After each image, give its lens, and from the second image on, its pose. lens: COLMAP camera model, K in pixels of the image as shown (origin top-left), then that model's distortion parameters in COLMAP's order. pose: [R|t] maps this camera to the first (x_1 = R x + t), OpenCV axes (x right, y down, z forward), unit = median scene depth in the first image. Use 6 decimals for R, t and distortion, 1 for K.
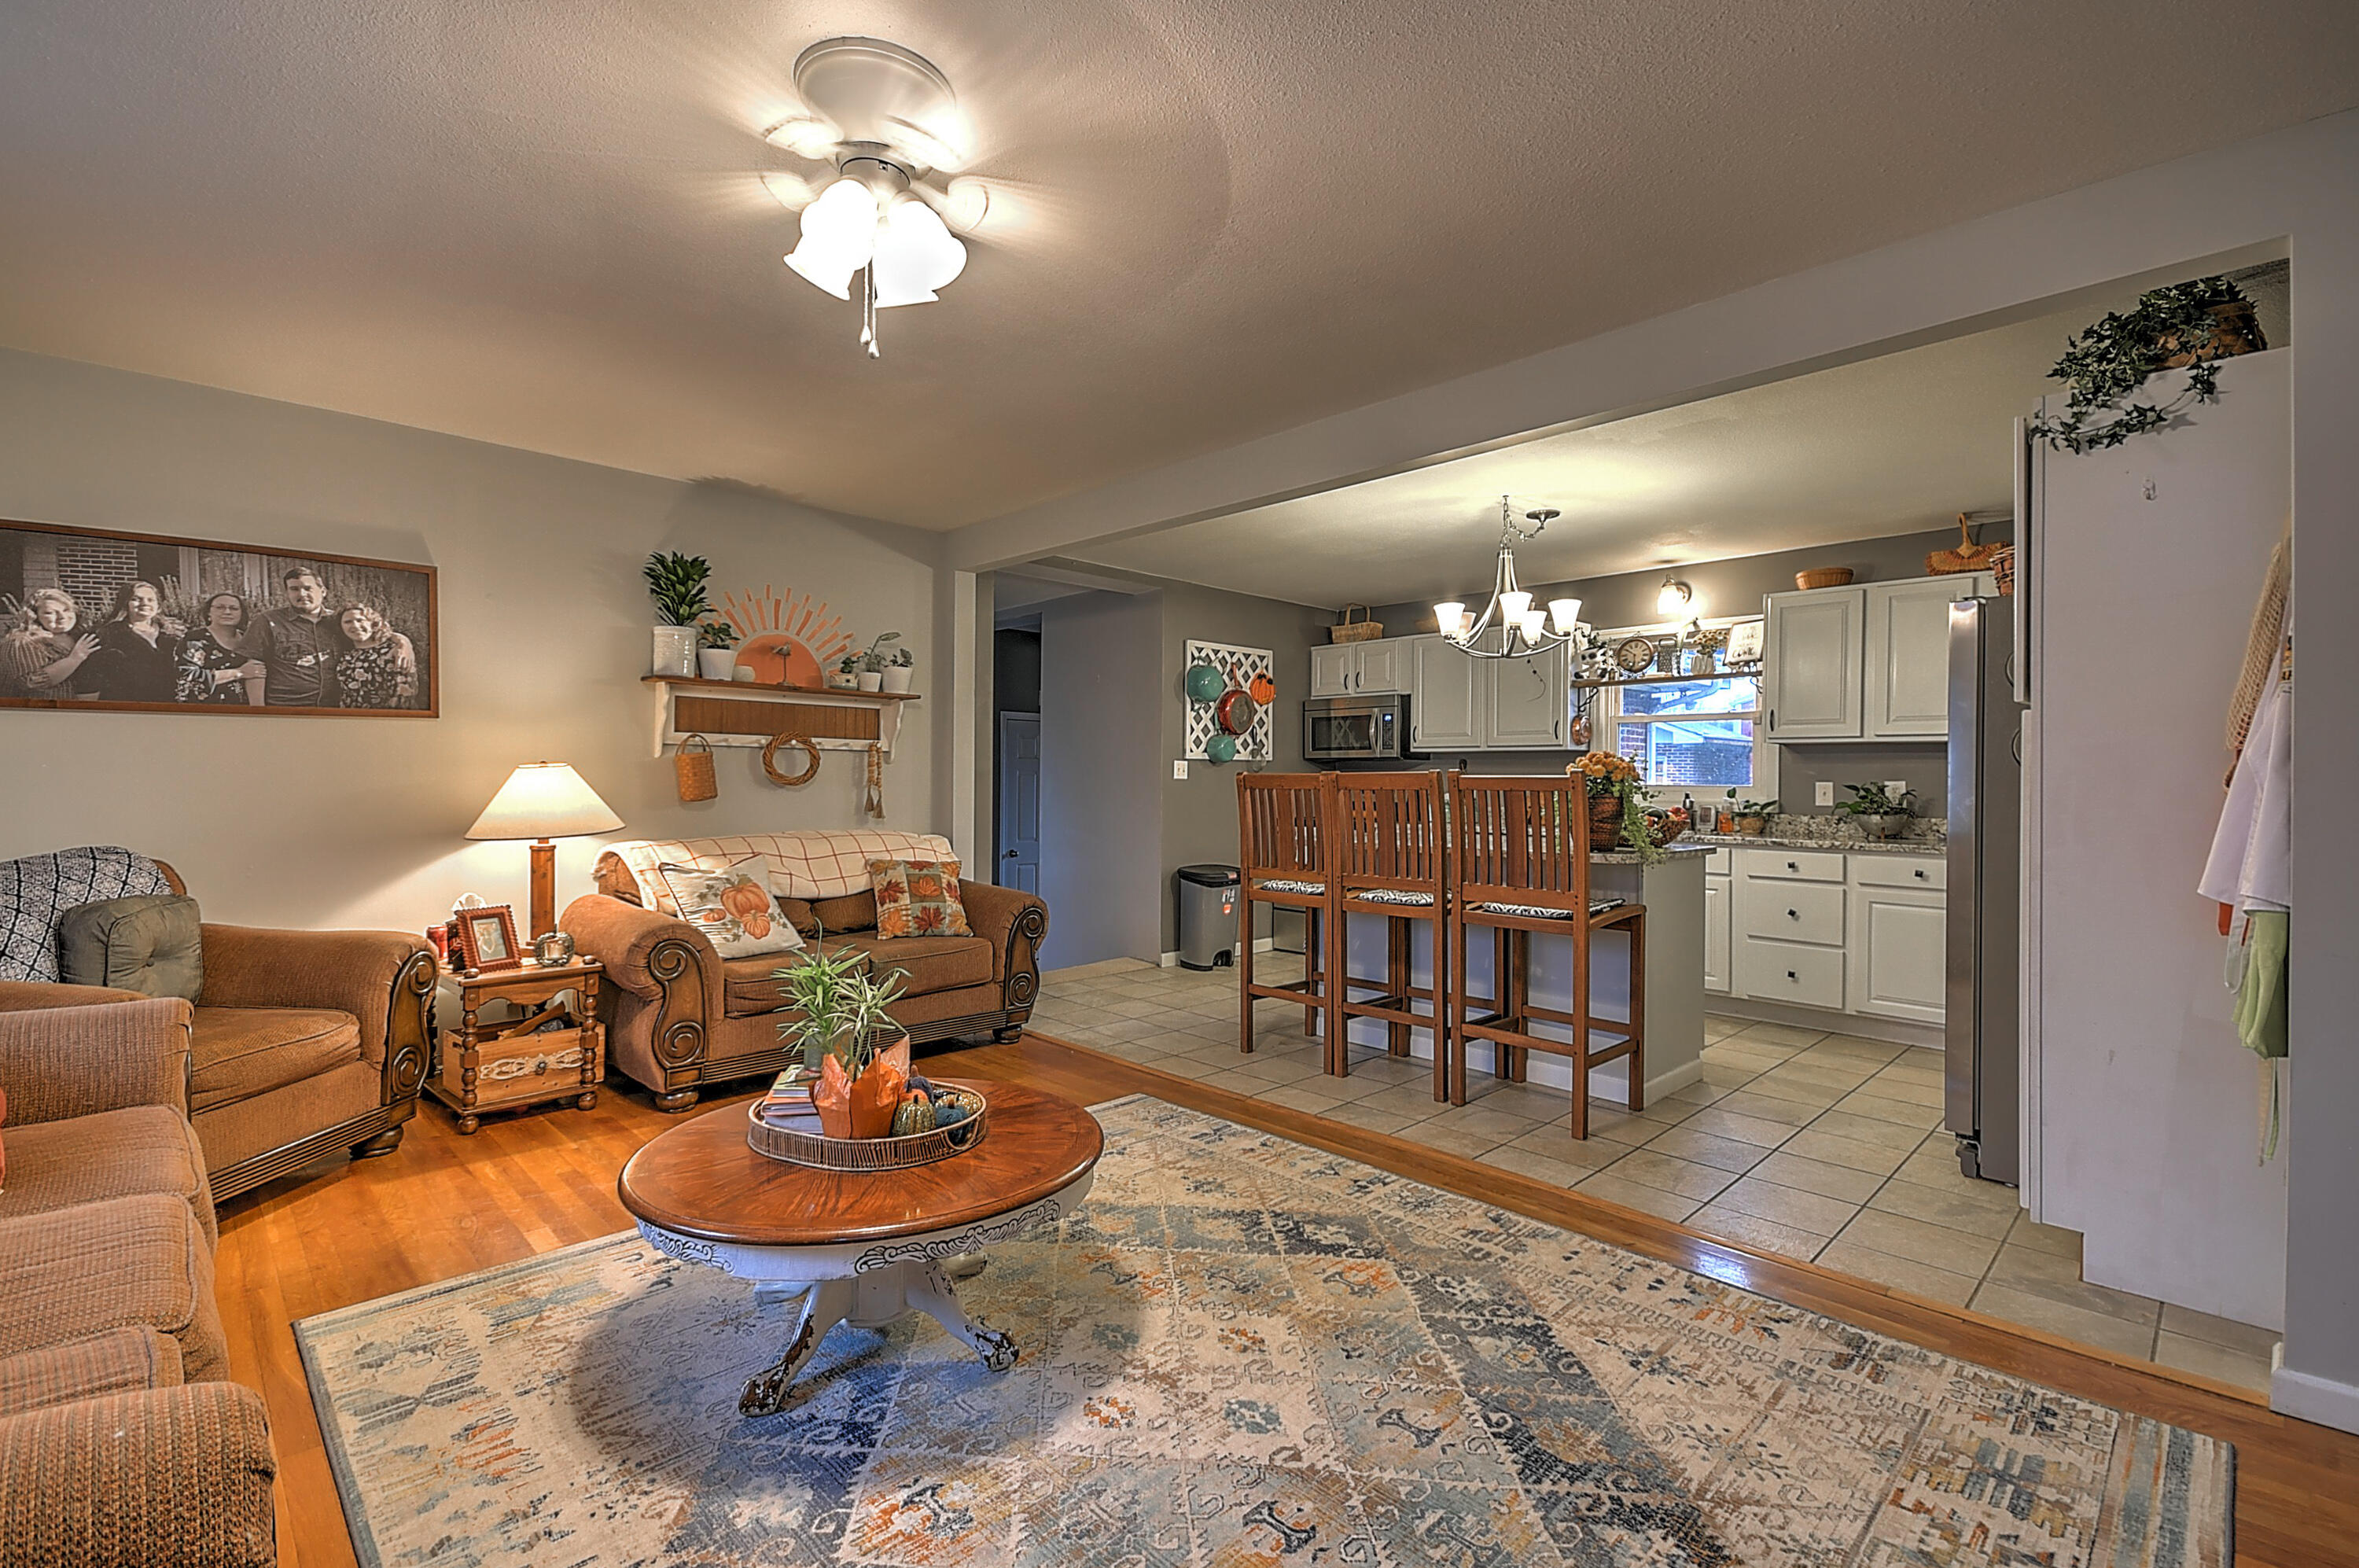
lens RADIAL K [[1034.3, 0, 1181.3], [0, 1034.3, 782.5], [0, 0, 1]] dist [0.008566, -0.001043]
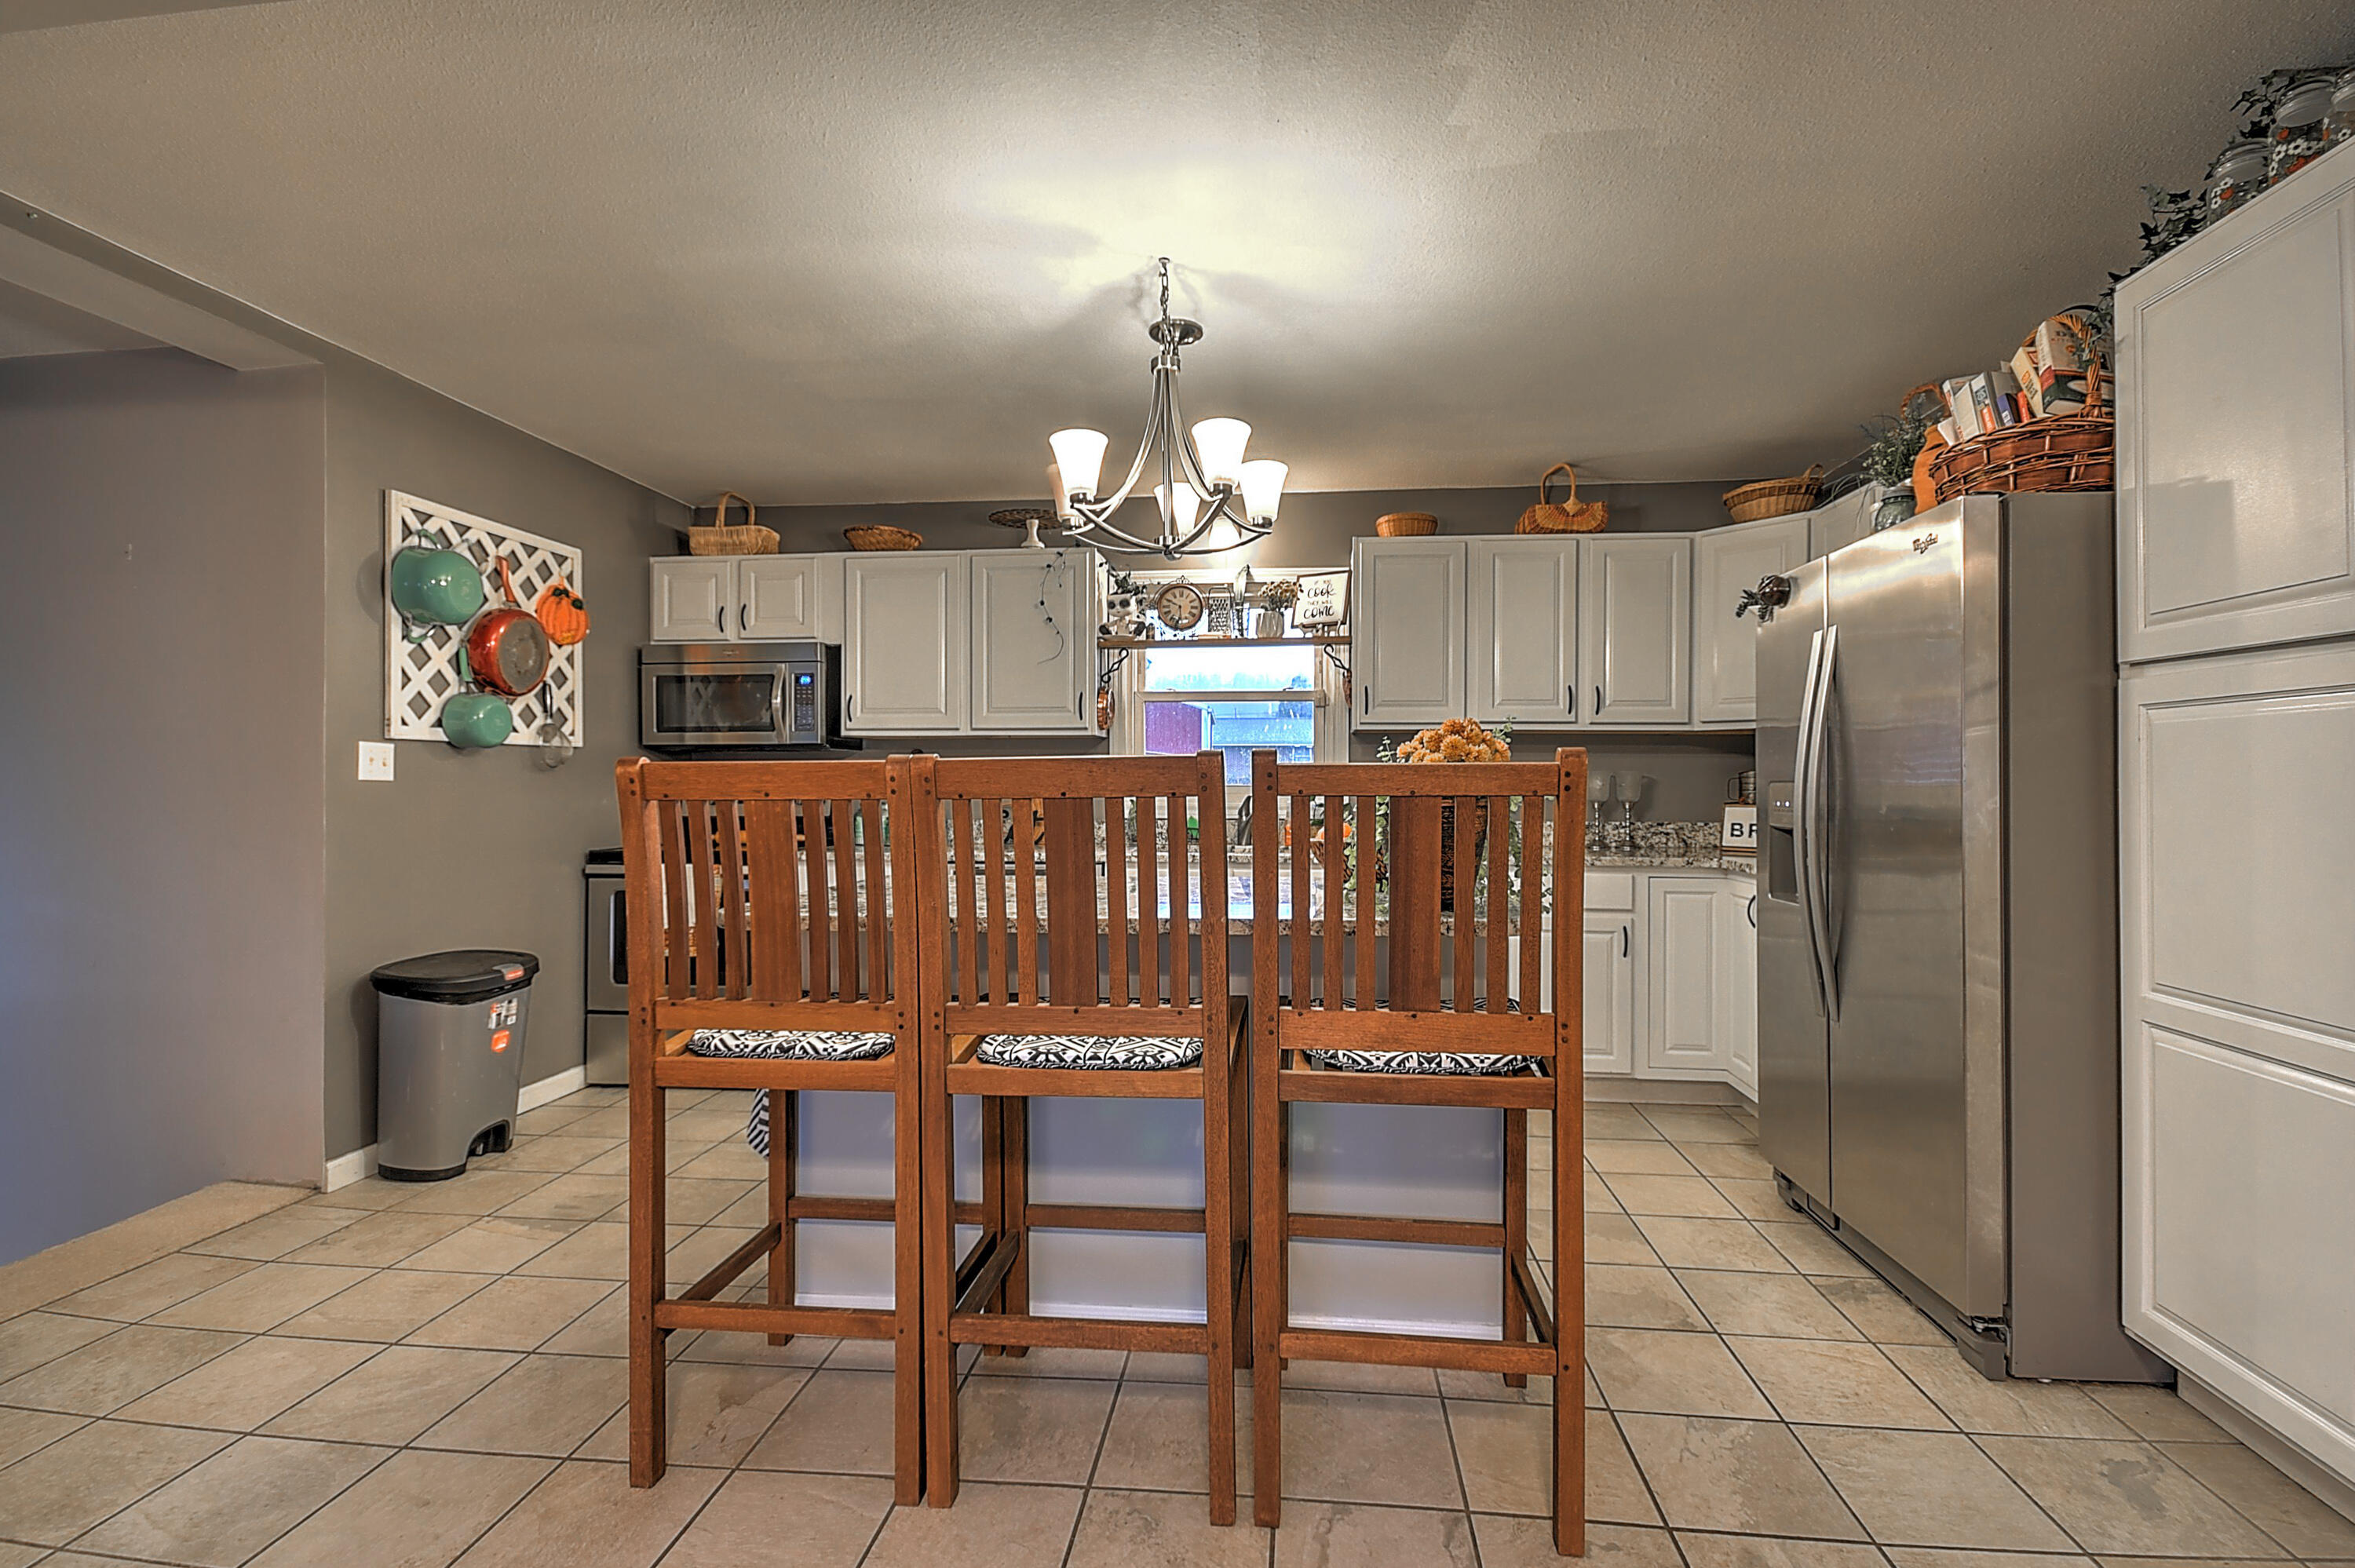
lens RADIAL K [[1032.4, 0, 1199.0], [0, 1032.4, 782.5], [0, 0, 1]] dist [0.008566, -0.001043]
pose [[0.762871, -0.006445, 0.646519, -0.022385], [0.007993, 0.999968, 0.000538, 0.000324], [-0.646501, 0.004757, 0.762898, 0.426099]]
